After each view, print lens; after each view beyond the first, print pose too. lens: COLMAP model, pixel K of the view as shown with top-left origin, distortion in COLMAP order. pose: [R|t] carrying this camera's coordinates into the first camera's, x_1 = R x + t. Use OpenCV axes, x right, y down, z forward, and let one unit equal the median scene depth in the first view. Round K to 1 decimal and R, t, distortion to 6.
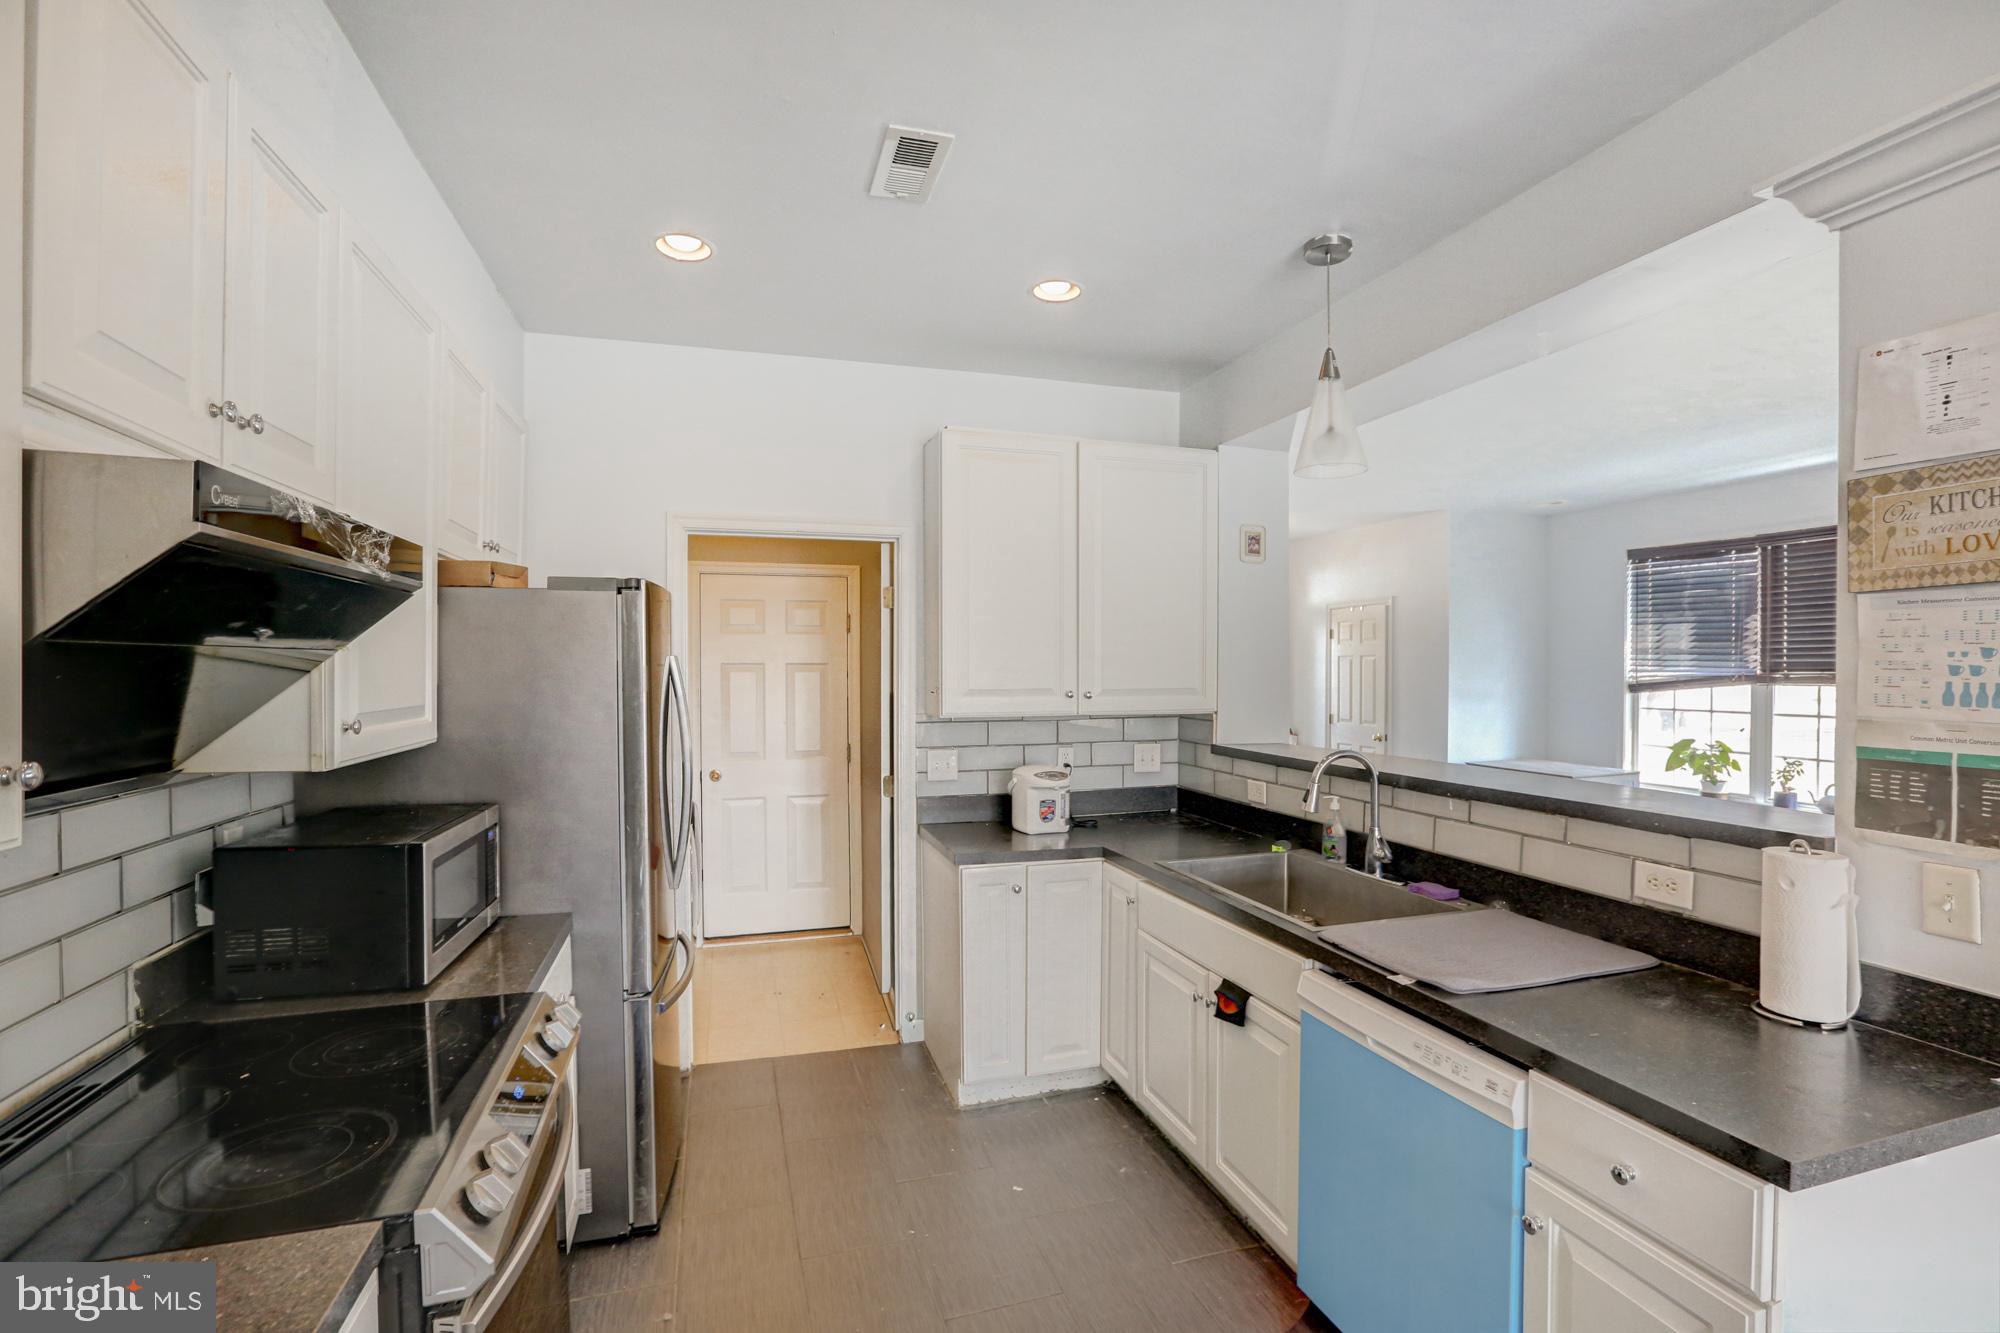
lens RADIAL K [[908.1, 0, 1011.0], [0, 908.1, 674.7], [0, 0, 1]] dist [-0.050891, 0.012252]
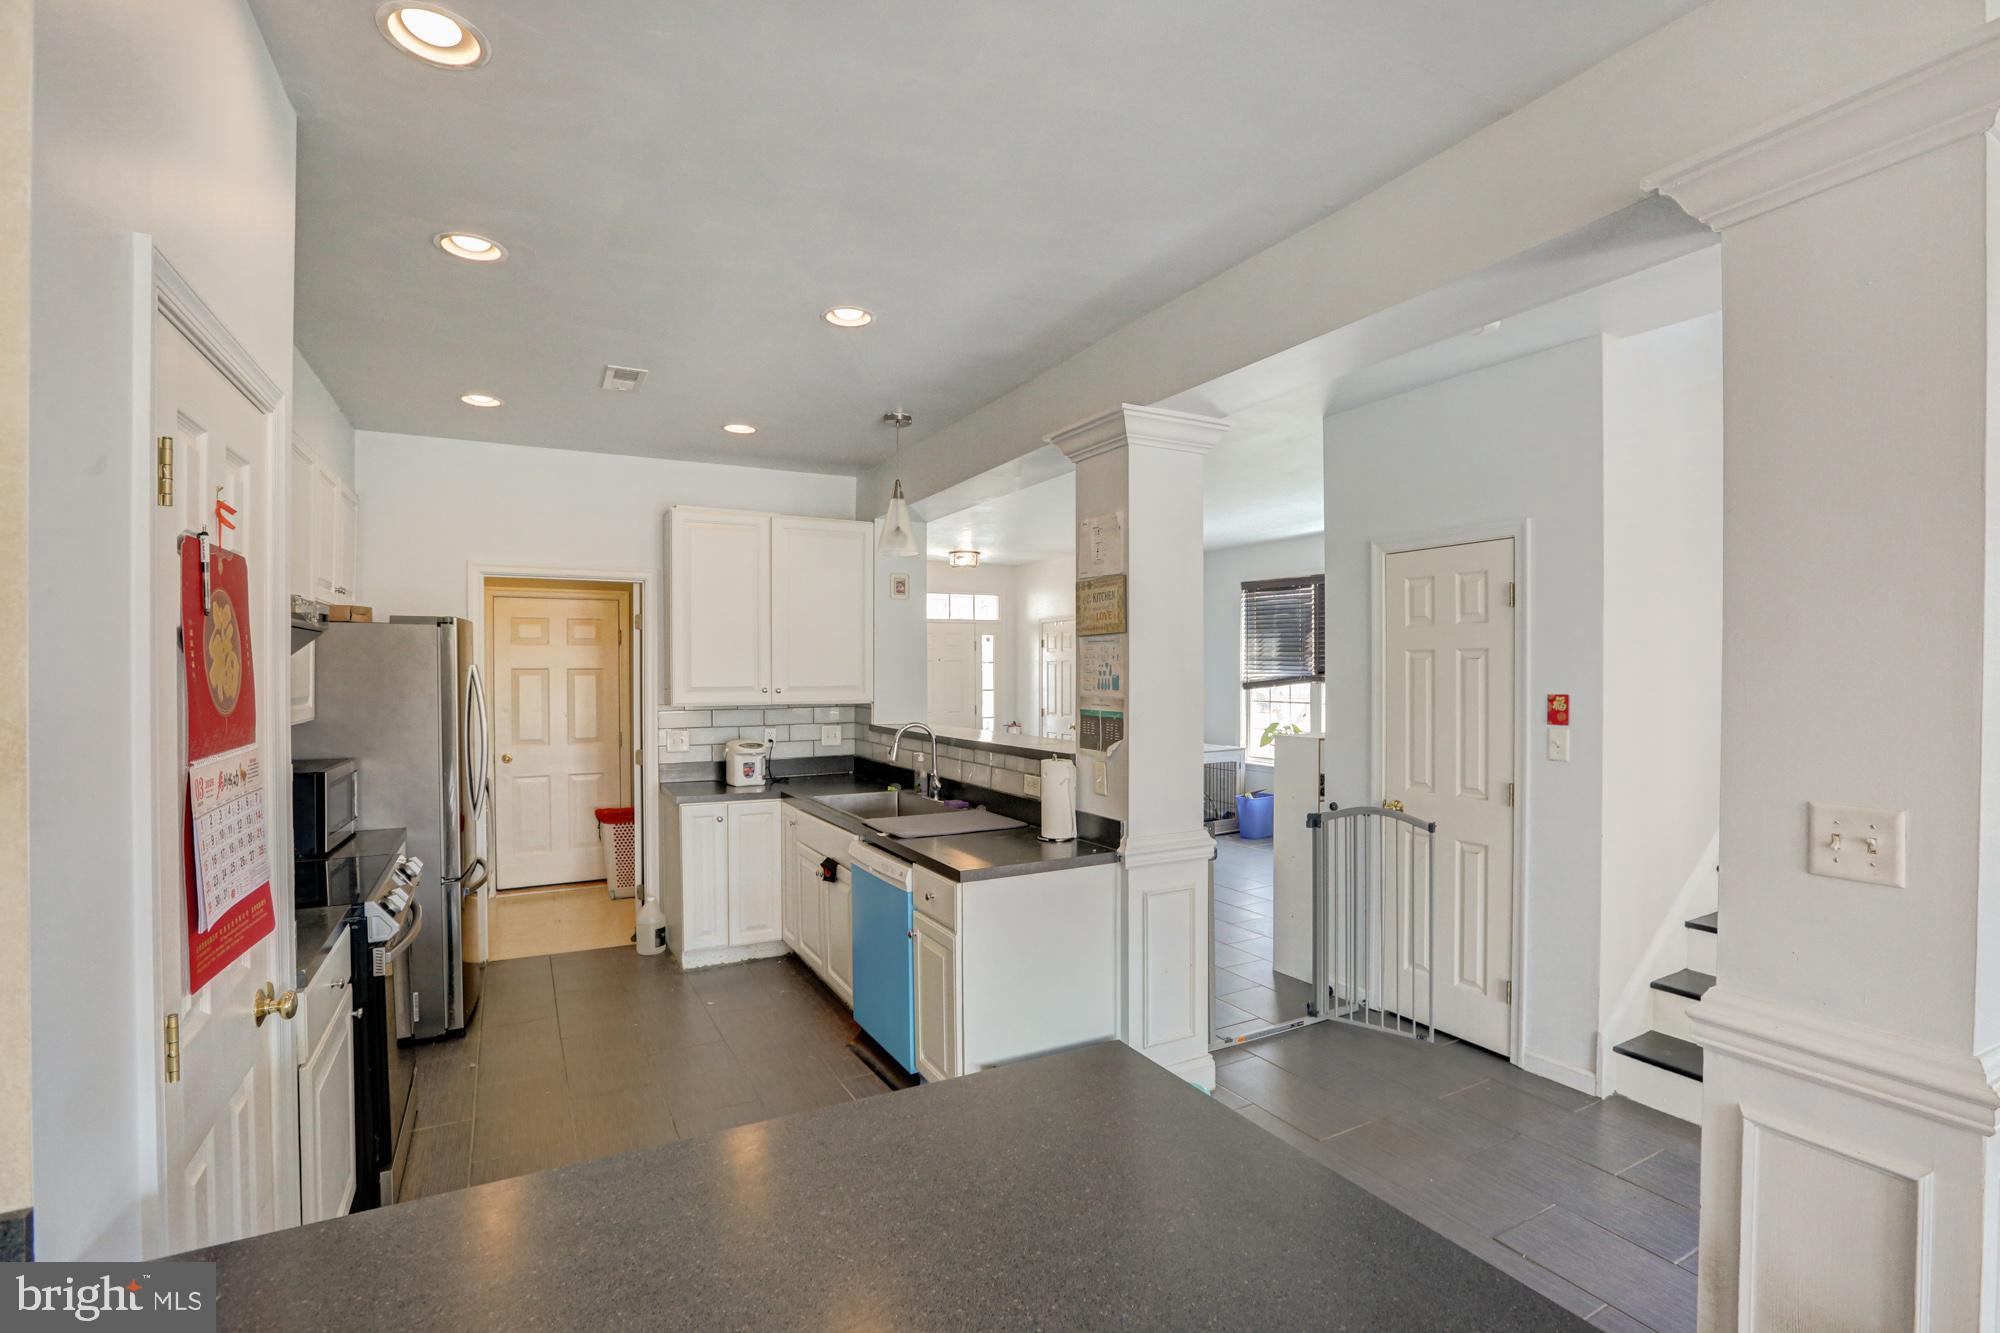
lens RADIAL K [[908.1, 0, 1009.7], [0, 908.1, 676.4], [0, 0, 1]] dist [-0.050891, 0.012252]
pose [[0.981498, -0.002721, 0.191451, 0.193197], [0.002903, 0.999996, -0.000674, 0.001842], [-0.191448, 0.001218, 0.981502, -0.562875]]
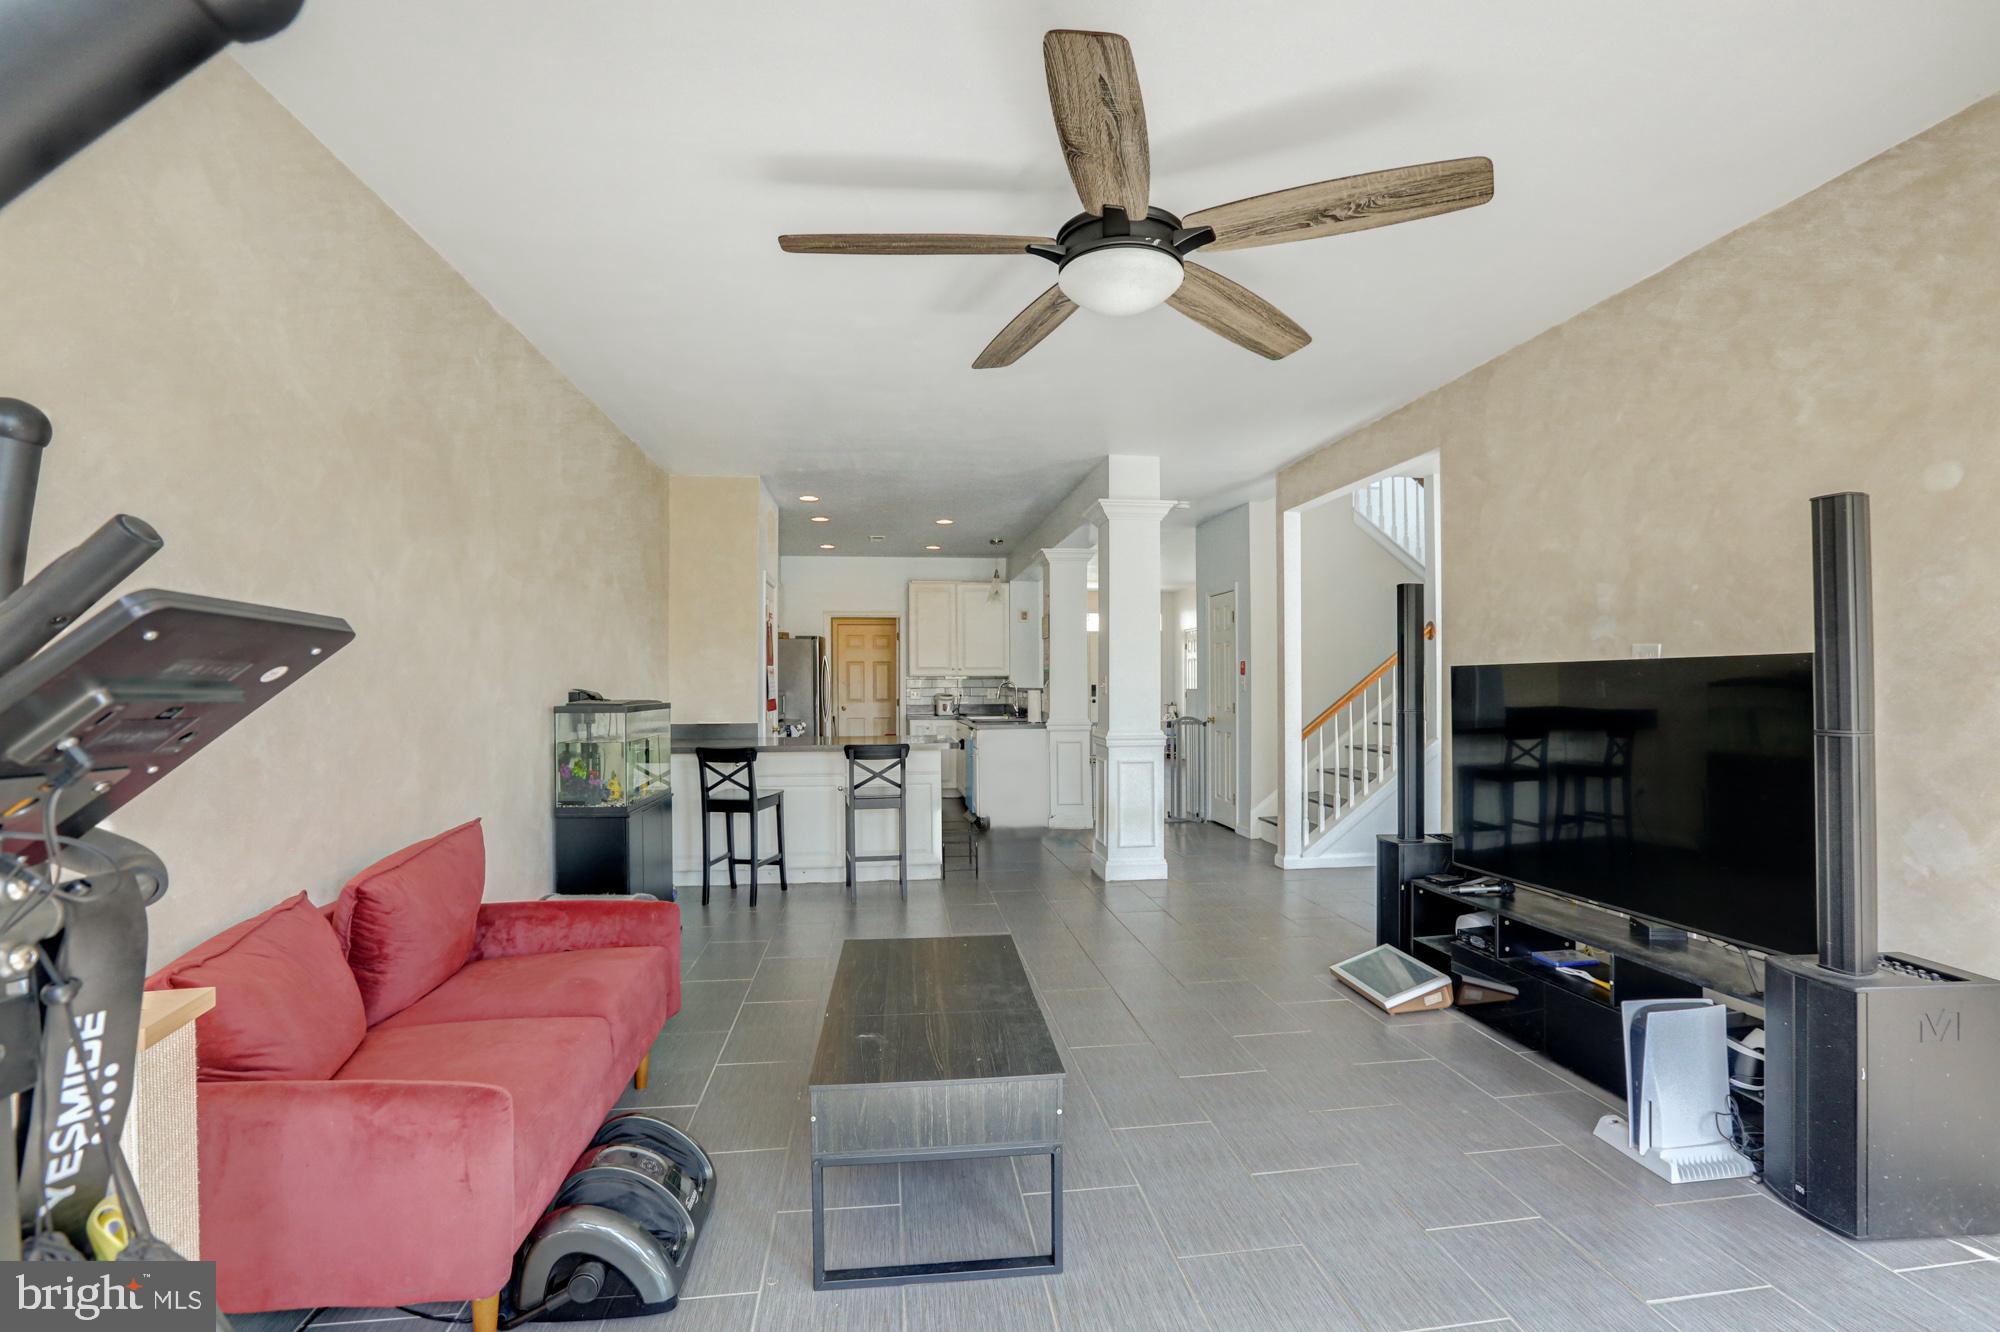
lens RADIAL K [[908.1, 0, 994.1], [0, 908.1, 670.6], [0, 0, 1]] dist [-0.050891, 0.012252]
pose [[0.983363, -0.006321, -0.181539, 0.820368], [0.003196, 0.999842, -0.017501, 0.089269], [0.181621, 0.016630, 0.983228, -2.117615]]
